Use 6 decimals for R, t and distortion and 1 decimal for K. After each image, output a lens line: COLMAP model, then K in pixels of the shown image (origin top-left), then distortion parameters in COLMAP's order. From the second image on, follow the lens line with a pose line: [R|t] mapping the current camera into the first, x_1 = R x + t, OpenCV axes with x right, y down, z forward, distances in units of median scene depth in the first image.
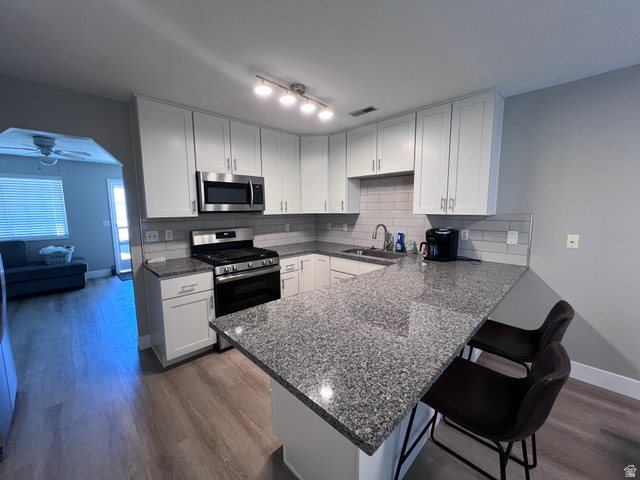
lens RADIAL K [[255.1, 0, 319.6], [0, 255.1, 239.7], [0, 0, 1]] dist [0.000399, -0.000338]
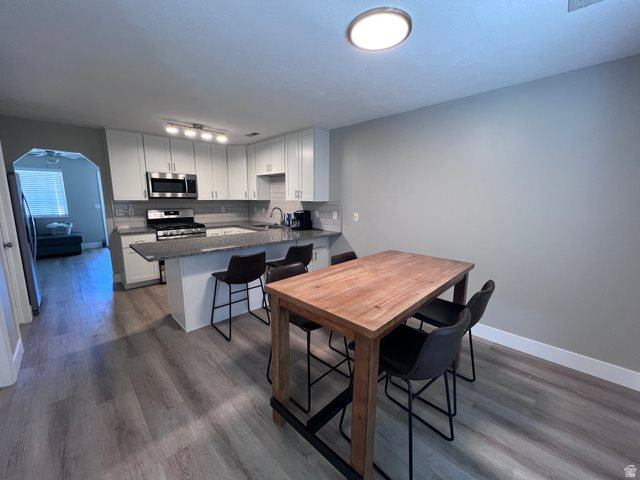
lens RADIAL K [[255.1, 0, 320.1], [0, 255.1, 240.0], [0, 0, 1]] dist [0.000399, -0.000338]
pose [[0.999910, 0.013430, -0.000487, 0.554496], [-0.013396, 0.998967, 0.043418, 0.067705], [0.001070, -0.043407, 0.999057, -0.556627]]
